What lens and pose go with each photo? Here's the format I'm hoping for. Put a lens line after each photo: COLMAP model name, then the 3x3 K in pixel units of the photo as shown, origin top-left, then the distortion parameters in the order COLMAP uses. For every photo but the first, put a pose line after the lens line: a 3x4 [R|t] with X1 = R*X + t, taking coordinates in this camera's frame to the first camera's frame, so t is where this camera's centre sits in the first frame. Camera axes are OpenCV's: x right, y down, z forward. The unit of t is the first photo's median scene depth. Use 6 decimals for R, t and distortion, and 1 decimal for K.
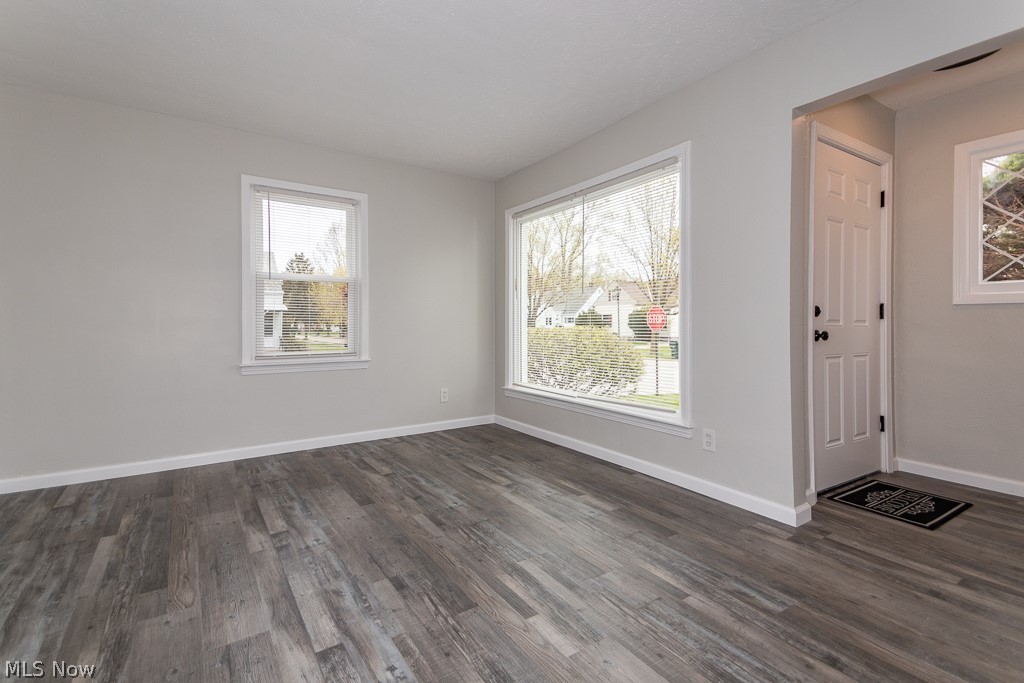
lens RADIAL K [[472.1, 0, 506.9], [0, 472.1, 326.2], [0, 0, 1]] dist [0.077719, -0.029666]
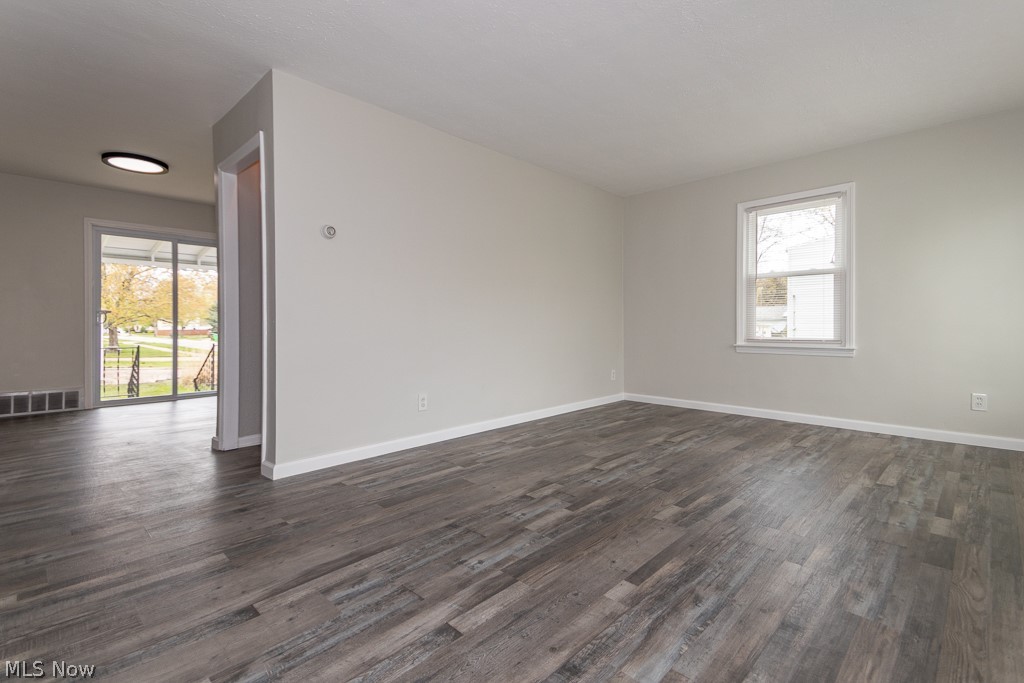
lens RADIAL K [[472.1, 0, 506.9], [0, 472.1, 326.2], [0, 0, 1]] dist [0.077719, -0.029666]
pose [[0.203368, 0.002184, -0.979100, 1.044995], [-0.002503, 0.999995, 0.001711, 0.045226], [0.979099, 0.002103, 0.203373, 0.155943]]
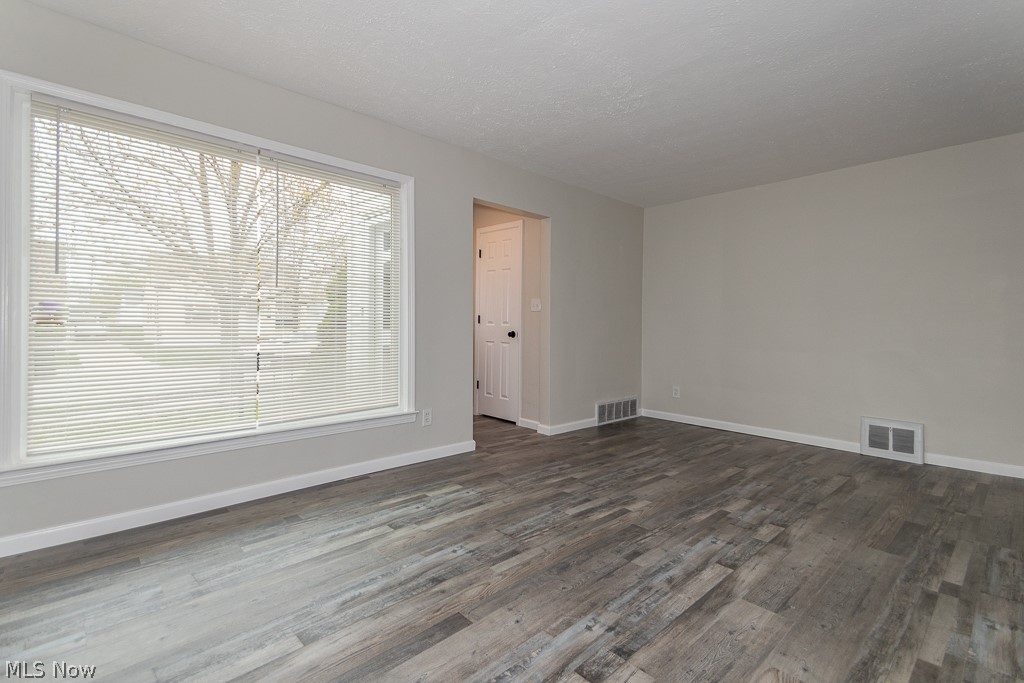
lens RADIAL K [[469.3, 0, 507.5], [0, 469.3, 341.2], [0, 0, 1]] dist [0.076323, -0.029771]
pose [[-0.166499, -0.032374, 0.985510, -1.109986], [-0.004828, 0.999476, 0.032017, -0.013215], [-0.986030, 0.000573, -0.166568, 1.283554]]
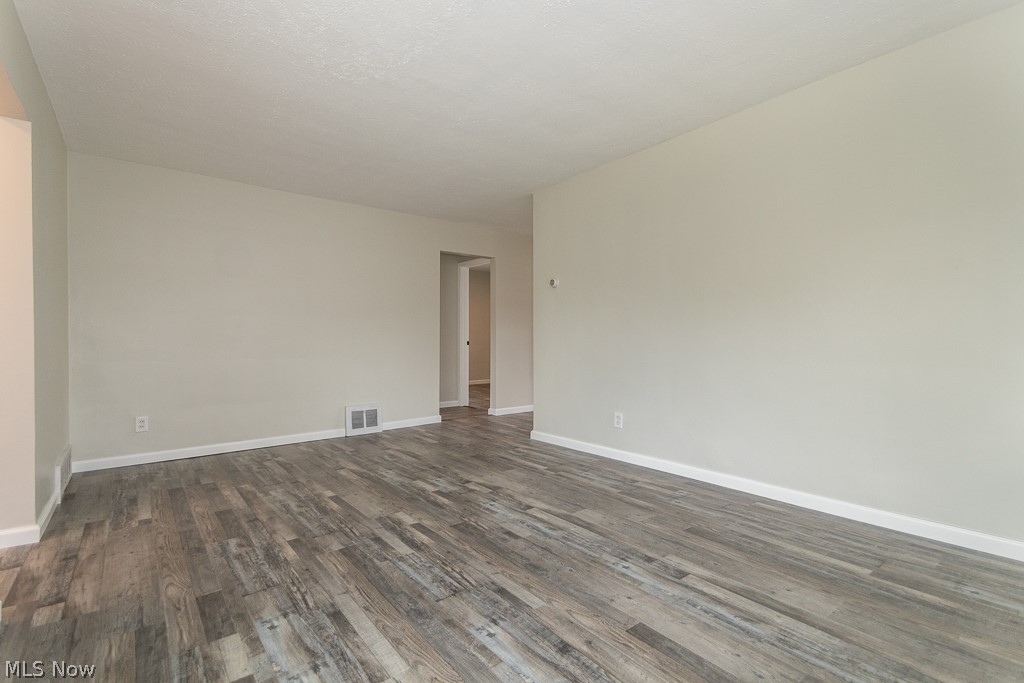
lens RADIAL K [[469.3, 0, 507.5], [0, 469.3, 341.2], [0, 0, 1]] dist [0.076323, -0.029771]
pose [[-0.997307, 0.005010, -0.073167, -0.105826], [0.004451, 0.999960, 0.007796, 0.002895], [0.073203, 0.007449, -0.997289, 1.954463]]
